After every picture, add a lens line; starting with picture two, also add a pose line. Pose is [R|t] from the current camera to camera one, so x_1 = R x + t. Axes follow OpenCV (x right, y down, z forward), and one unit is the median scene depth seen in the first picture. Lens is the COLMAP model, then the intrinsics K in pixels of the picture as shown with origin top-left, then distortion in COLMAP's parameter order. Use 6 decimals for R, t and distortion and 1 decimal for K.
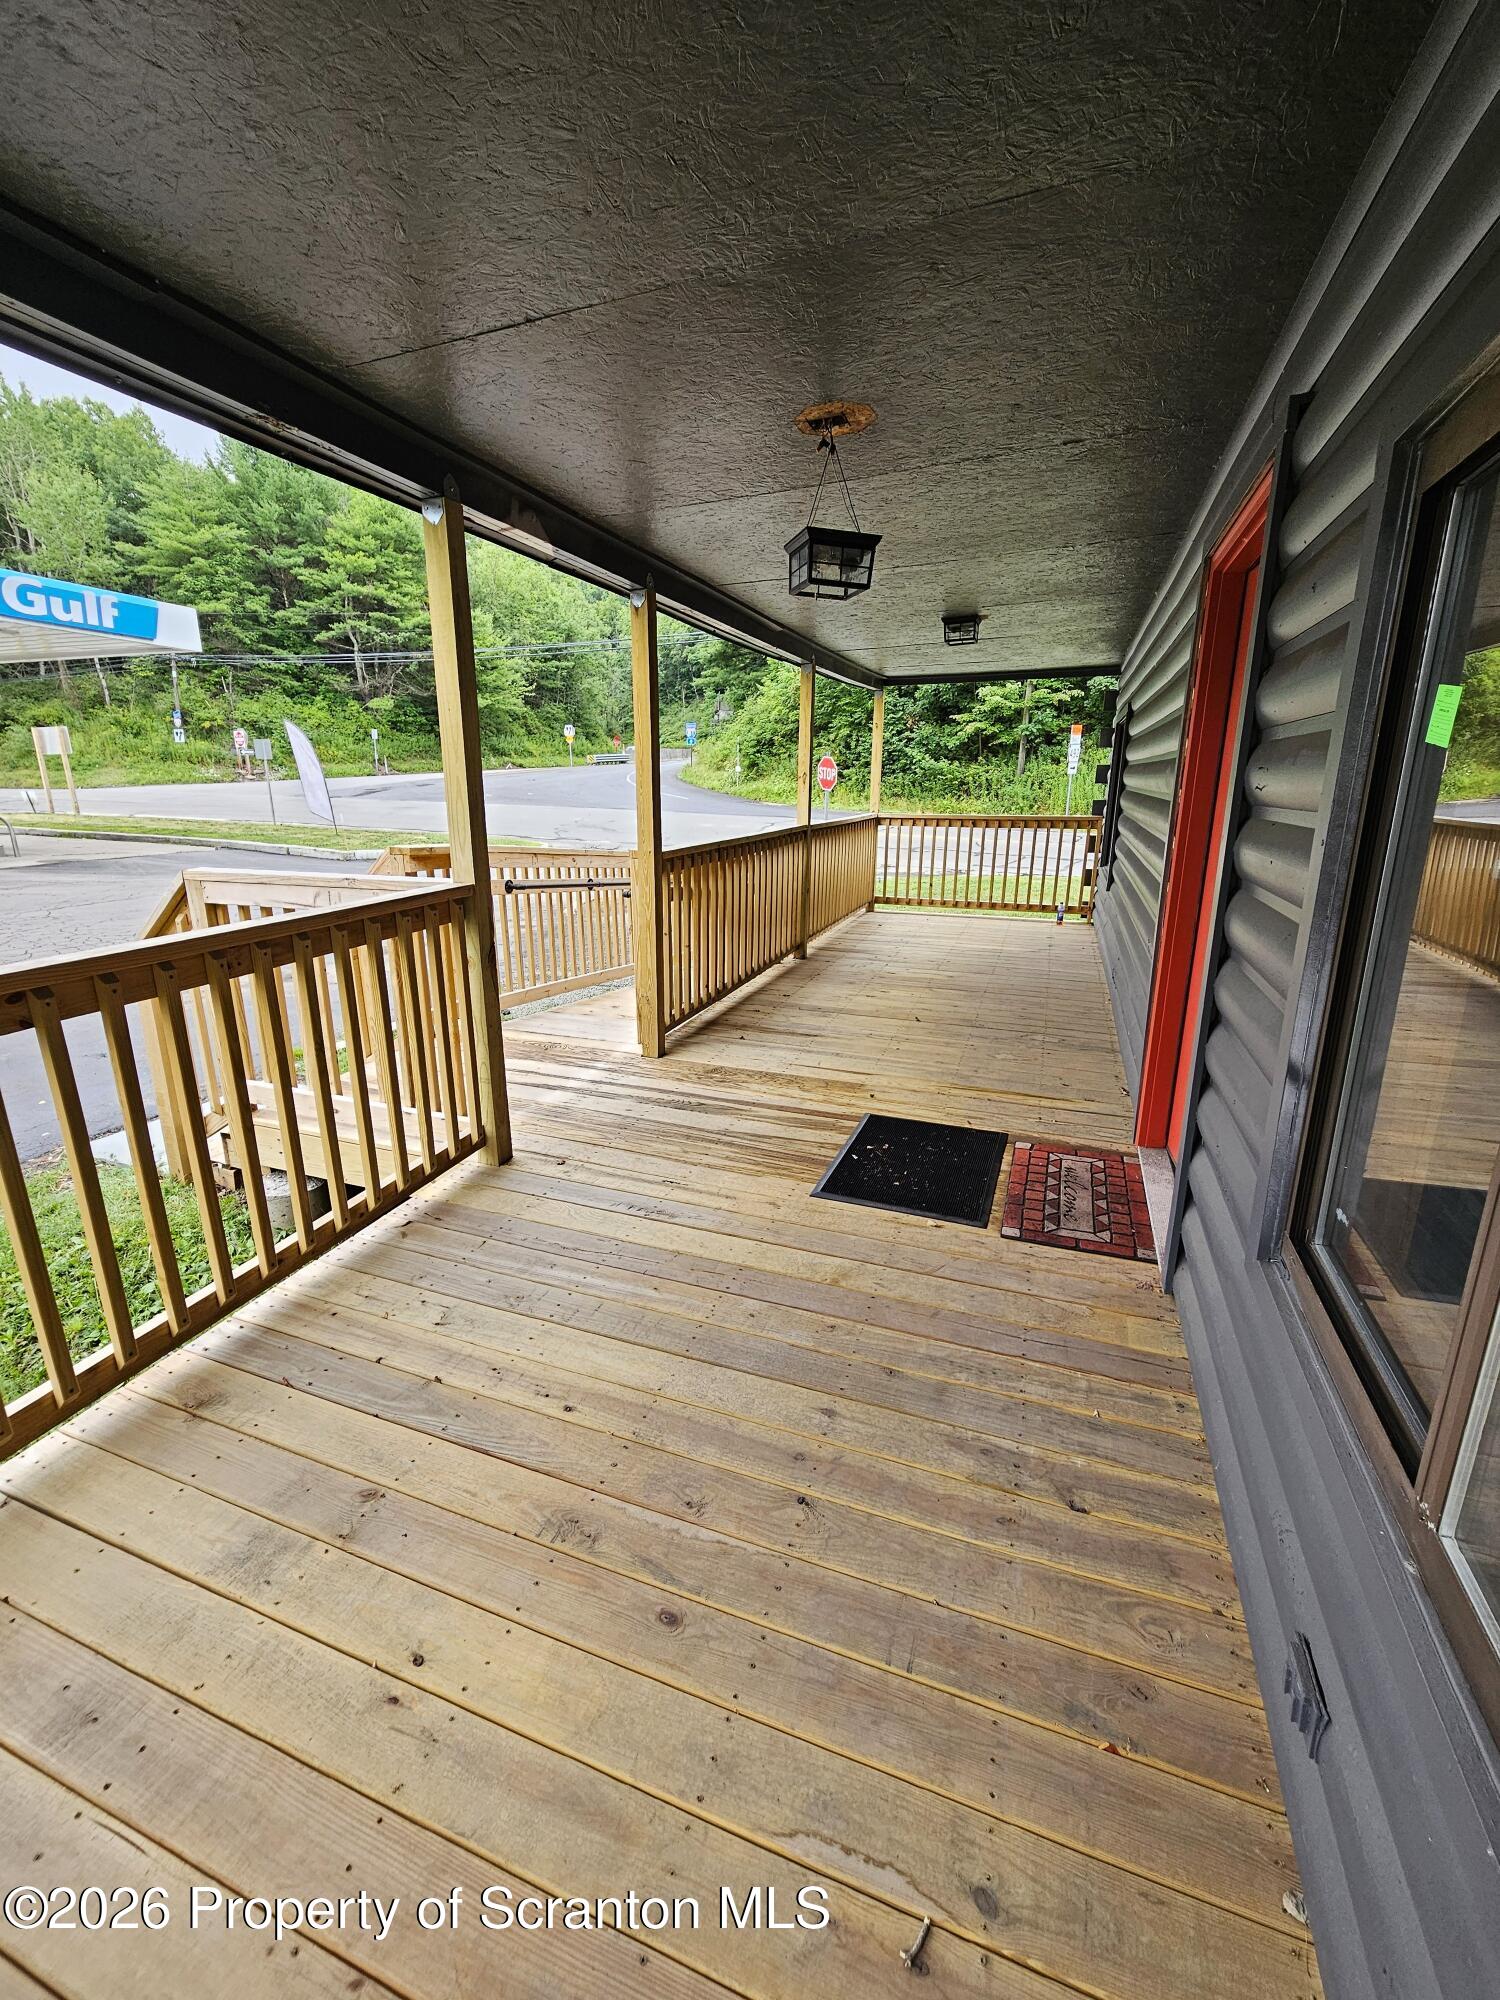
lens RADIAL K [[821.9, 0, 749.1], [0, 821.9, 999.0], [0, 0, 1]] dist [-0.000511, -0.000267]
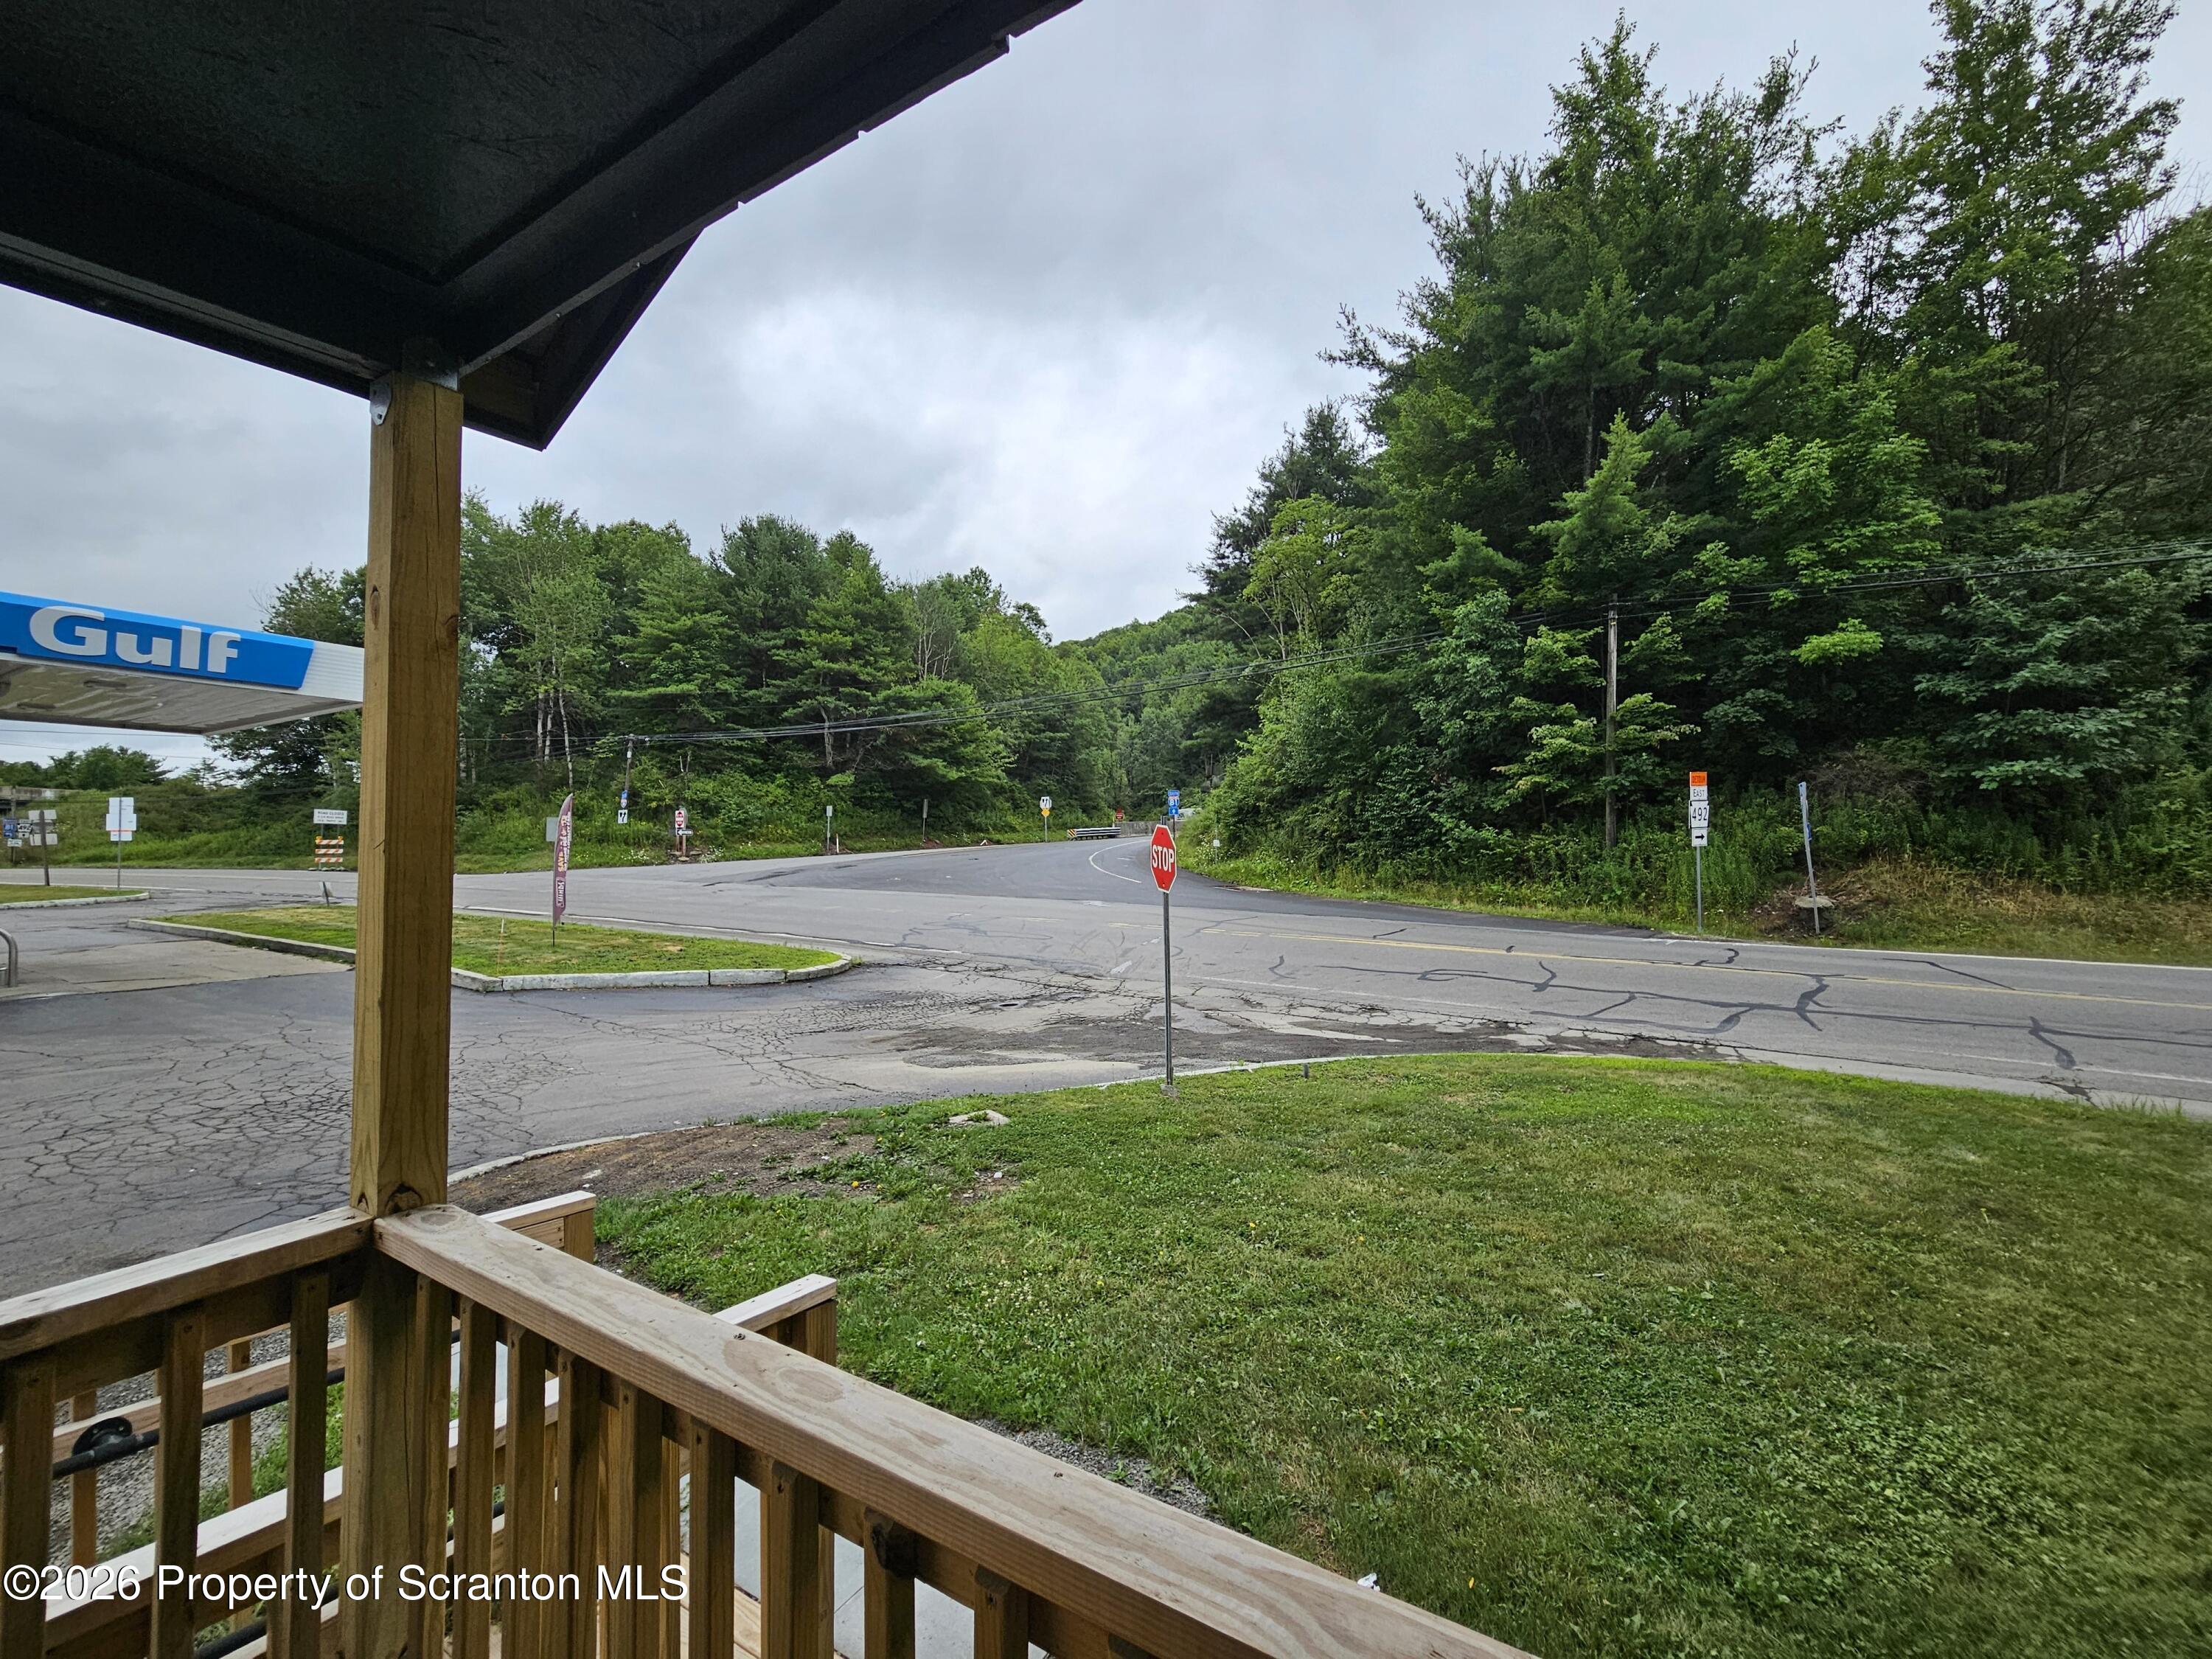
lens RADIAL K [[909.0, 0, 1110.9], [0, 909.0, 825.4], [0, 0, 1]] dist [-0.000511, -0.000267]
pose [[0.980761, -0.017204, -0.194455, 0.046817], [-0.039296, 0.958320, -0.282982, -0.040397], [0.191219, 0.285179, 0.939206, 0.138999]]
